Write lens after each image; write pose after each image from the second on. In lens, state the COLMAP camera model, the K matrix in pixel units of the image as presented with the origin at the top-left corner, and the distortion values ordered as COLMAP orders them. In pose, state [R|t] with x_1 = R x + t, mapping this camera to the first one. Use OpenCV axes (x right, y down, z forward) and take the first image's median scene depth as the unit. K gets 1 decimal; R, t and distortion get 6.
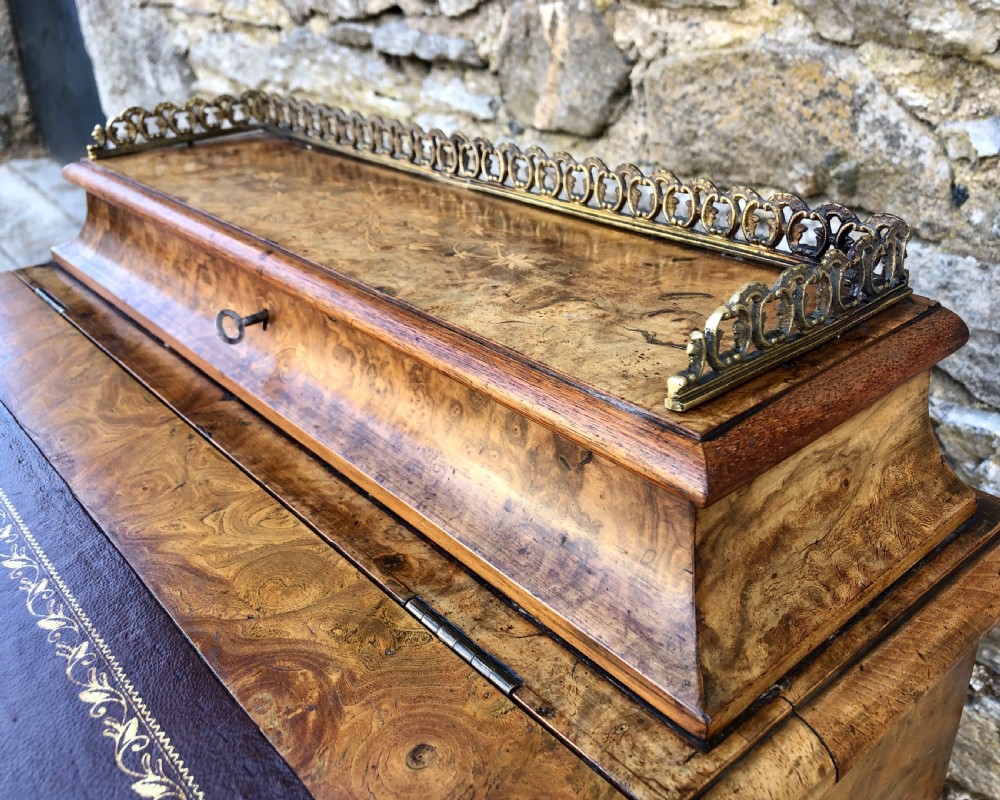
lens RADIAL K [[911.6, 0, 500.6], [0, 911.6, 384.7], [0, 0, 1]] dist [-0.009674, 0.000000]
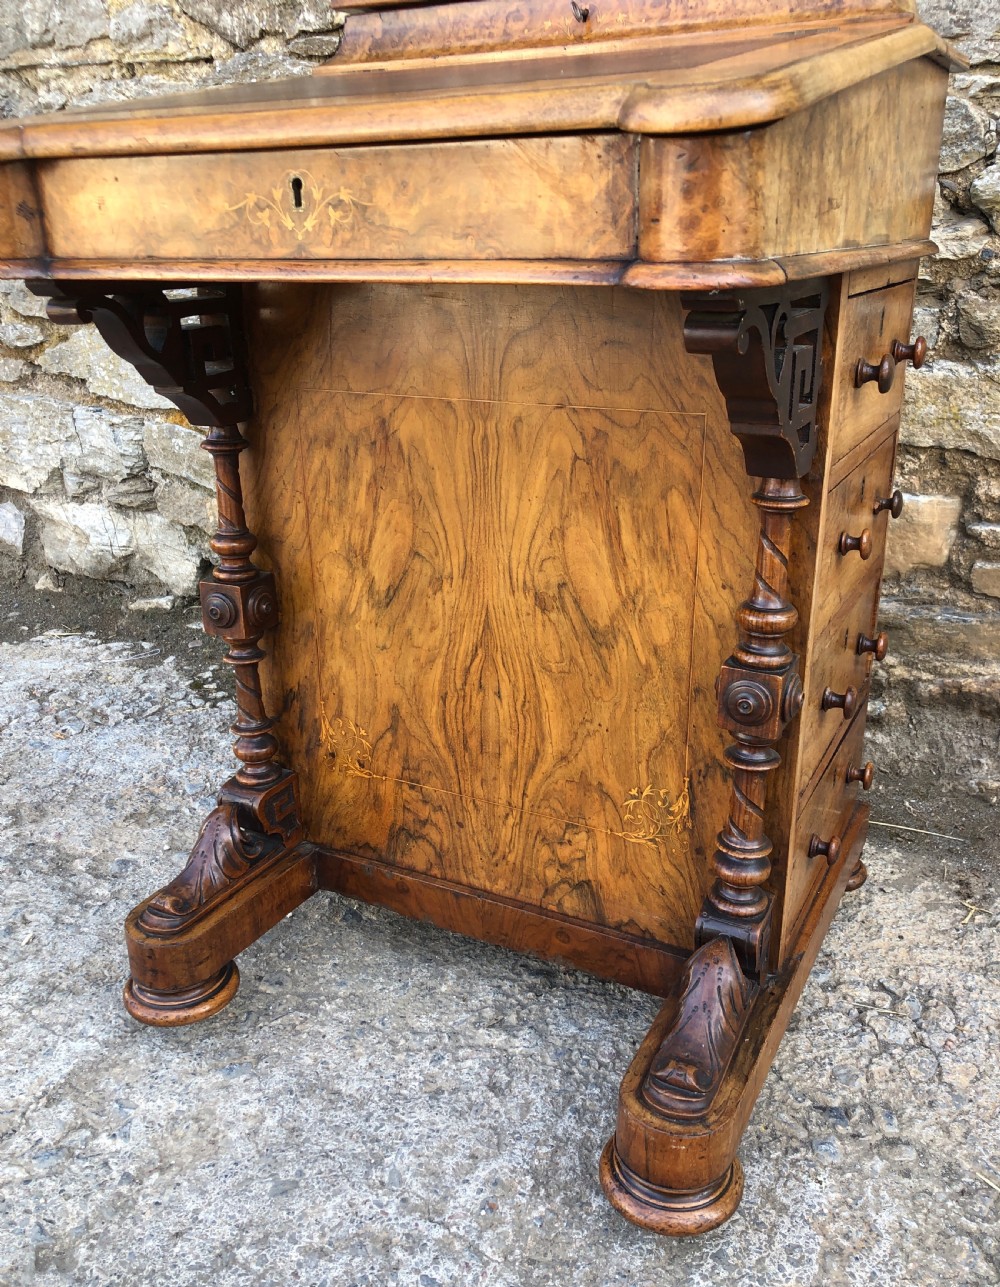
lens RADIAL K [[1086.5, 0, 511.2], [0, 1086.5, 653.3], [0, 0, 1]] dist [0.062856, -0.072945]
pose [[0.923592, -0.133549, 0.359364, -0.930256], [0.161822, 0.985571, -0.049630, 0.873511], [-0.347551, 0.103991, 0.931877, -0.606441]]
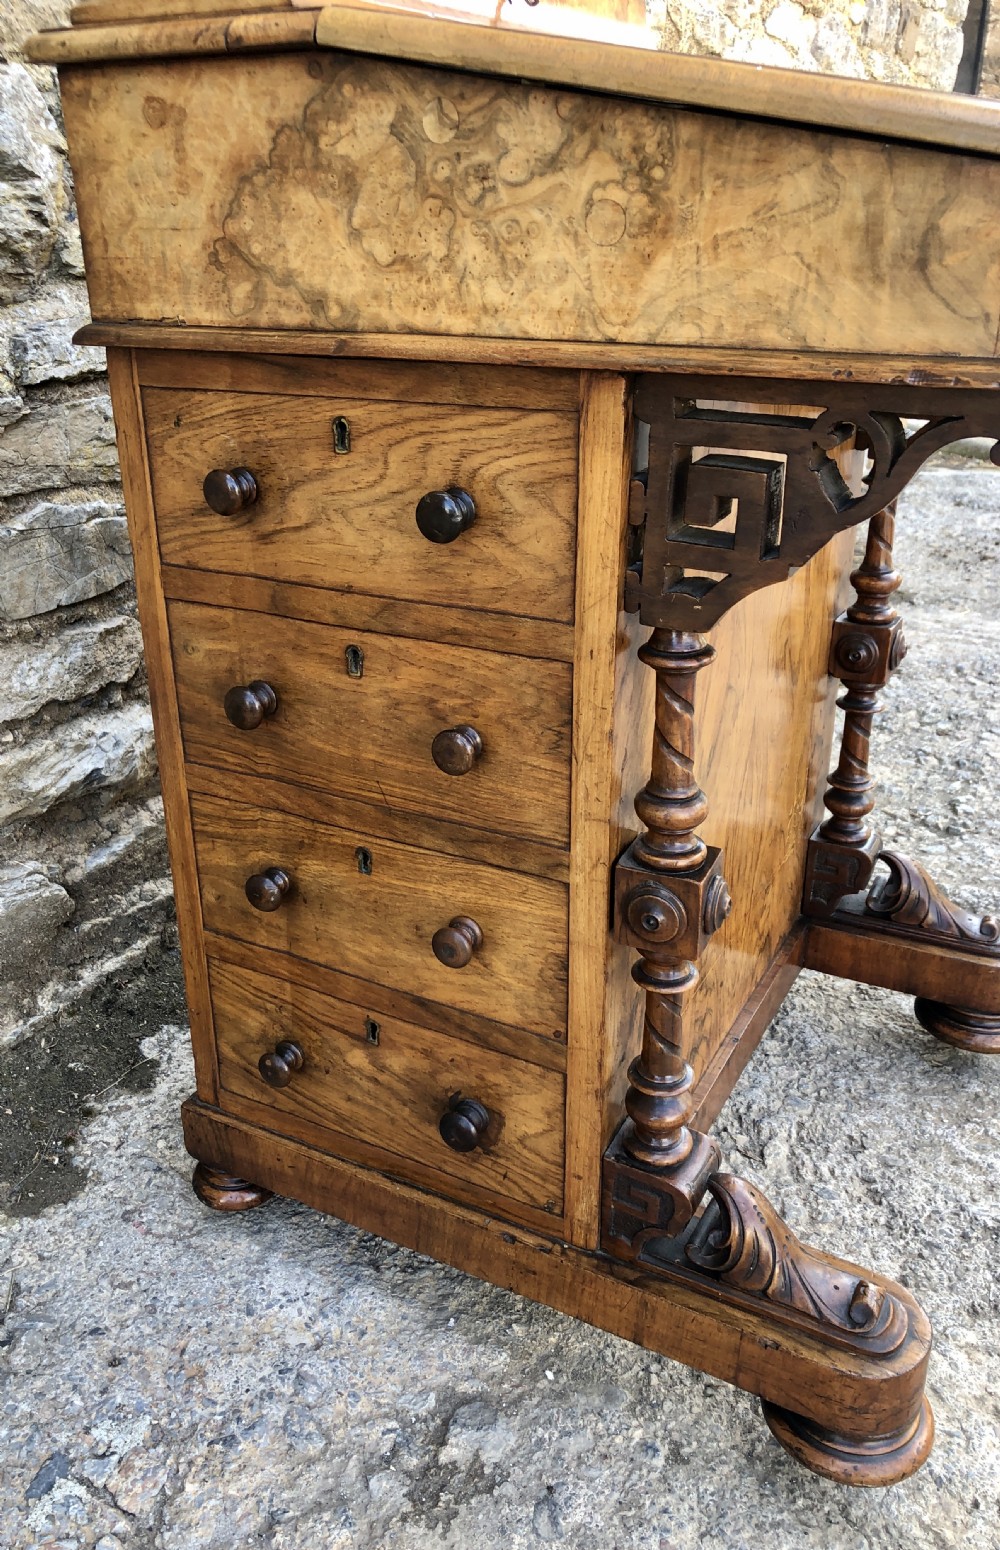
lens RADIAL K [[1270.7, 0, 455.6], [0, 1270.7, 754.0], [0, 0, 1]] dist [0.027094, -0.004248]
pose [[-0.345360, -0.356517, 0.868114, -1.626325], [0.424129, 0.765880, 0.483263, -0.113645], [-0.837162, 0.535092, -0.113295, 1.309286]]
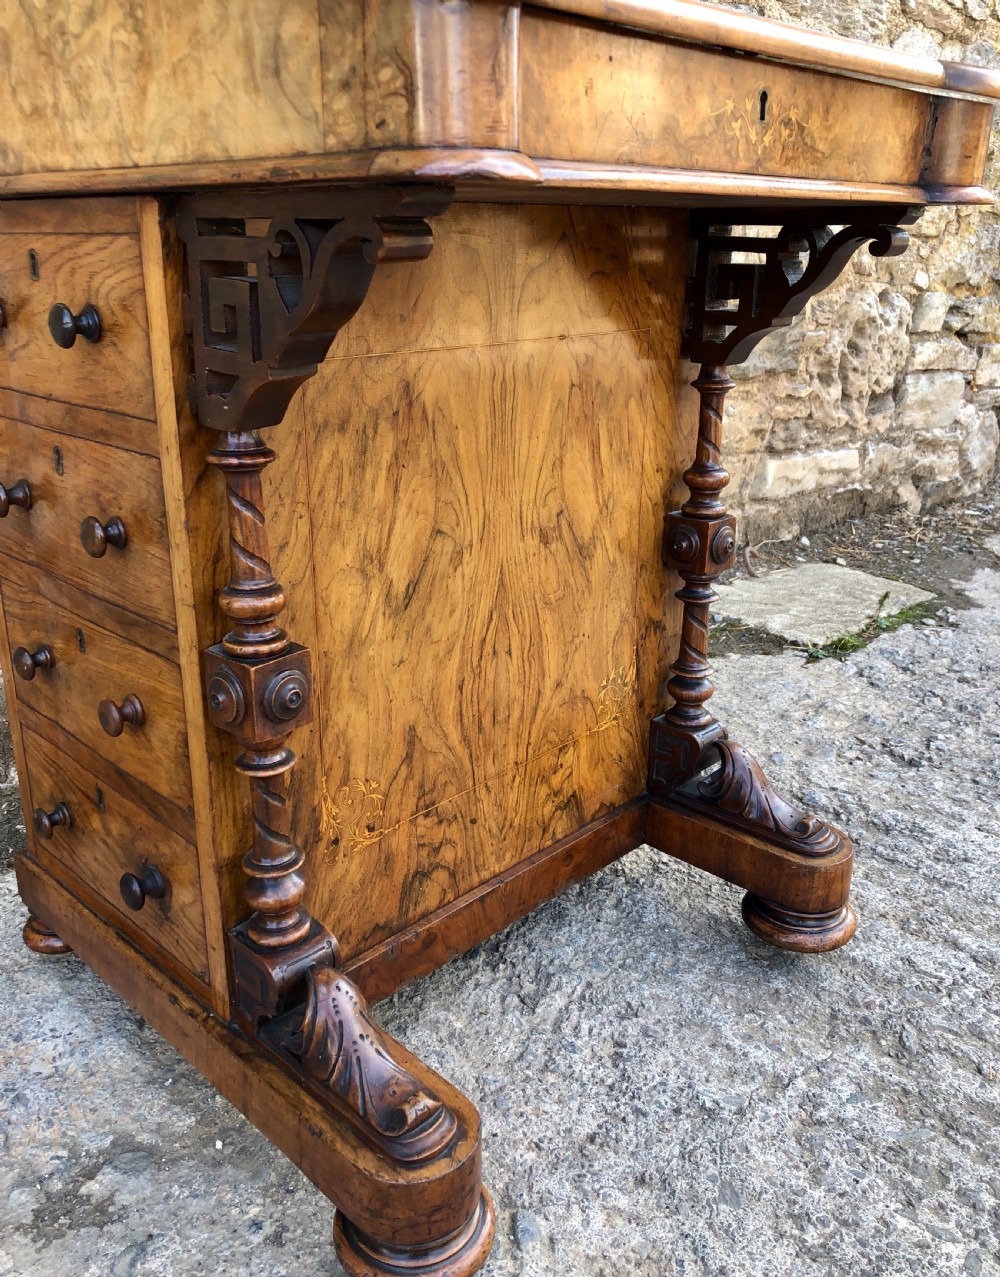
lens RADIAL K [[1078.1, 0, 498.5], [0, 1078.1, 593.6], [0, 0, 1]] dist [0.062856, -0.072945]
pose [[-0.090900, -0.295853, 0.950899, -1.766869], [0.425693, 0.851674, 0.305675, 0.328693], [-0.900290, 0.432577, 0.048525, 0.761296]]
